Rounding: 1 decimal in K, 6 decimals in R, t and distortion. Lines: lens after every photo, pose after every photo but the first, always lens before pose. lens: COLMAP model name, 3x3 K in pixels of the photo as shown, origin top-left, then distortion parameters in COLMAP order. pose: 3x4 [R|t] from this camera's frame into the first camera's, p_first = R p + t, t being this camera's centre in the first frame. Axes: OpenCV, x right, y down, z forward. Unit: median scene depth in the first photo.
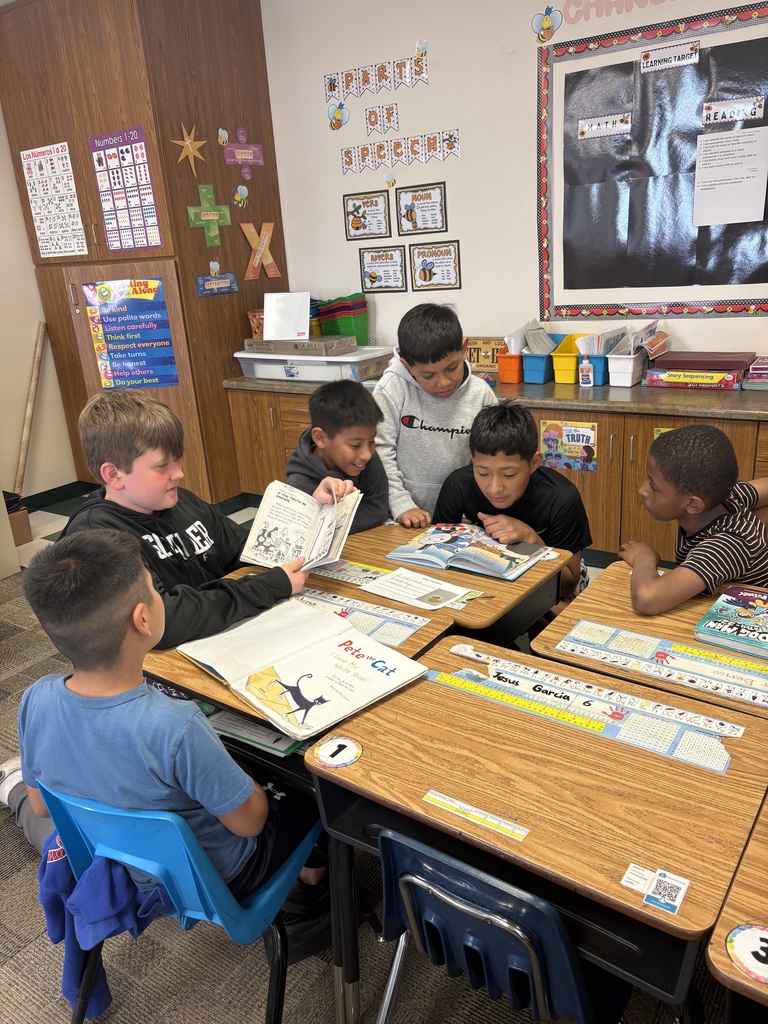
lens RADIAL K [[774.6, 0, 385.6], [0, 774.6, 504.9], [0, 0, 1]] dist [0.035434, -0.036378]
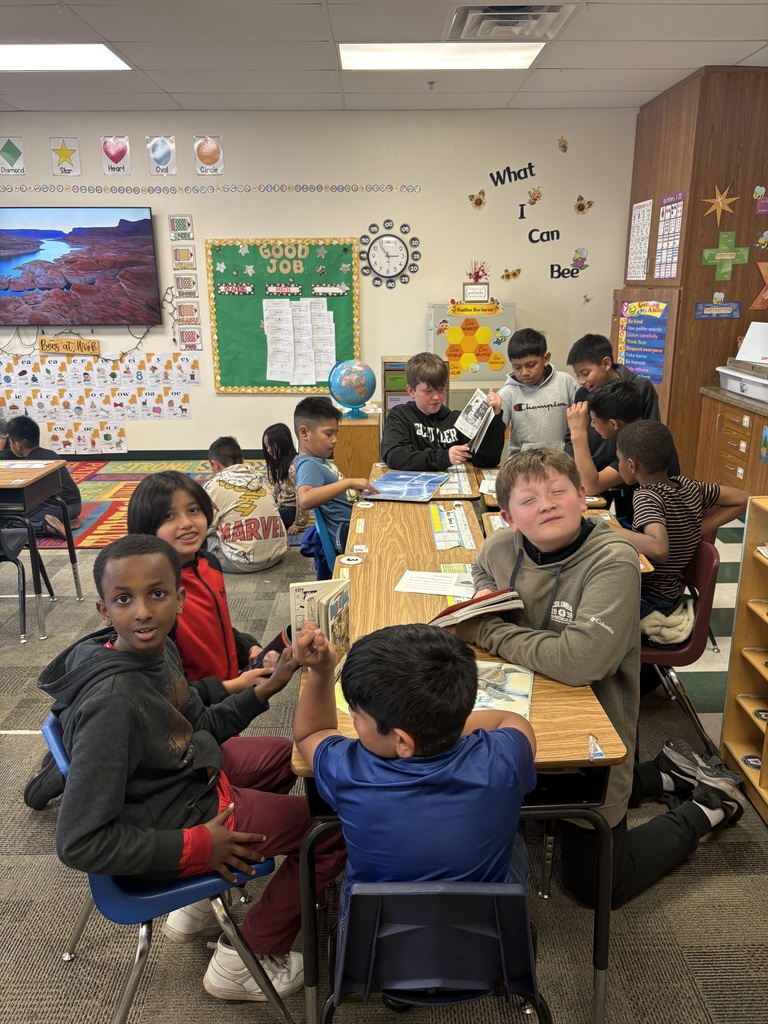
lens RADIAL K [[774.6, 0, 382.1], [0, 774.6, 512.1], [0, 0, 1]] dist [0.035434, -0.036378]
pose [[0.541448, 0.301896, -0.784661, 0.586704], [-0.300406, 0.941163, 0.154818, -0.012857], [0.785233, 0.151891, 0.600282, -0.124068]]
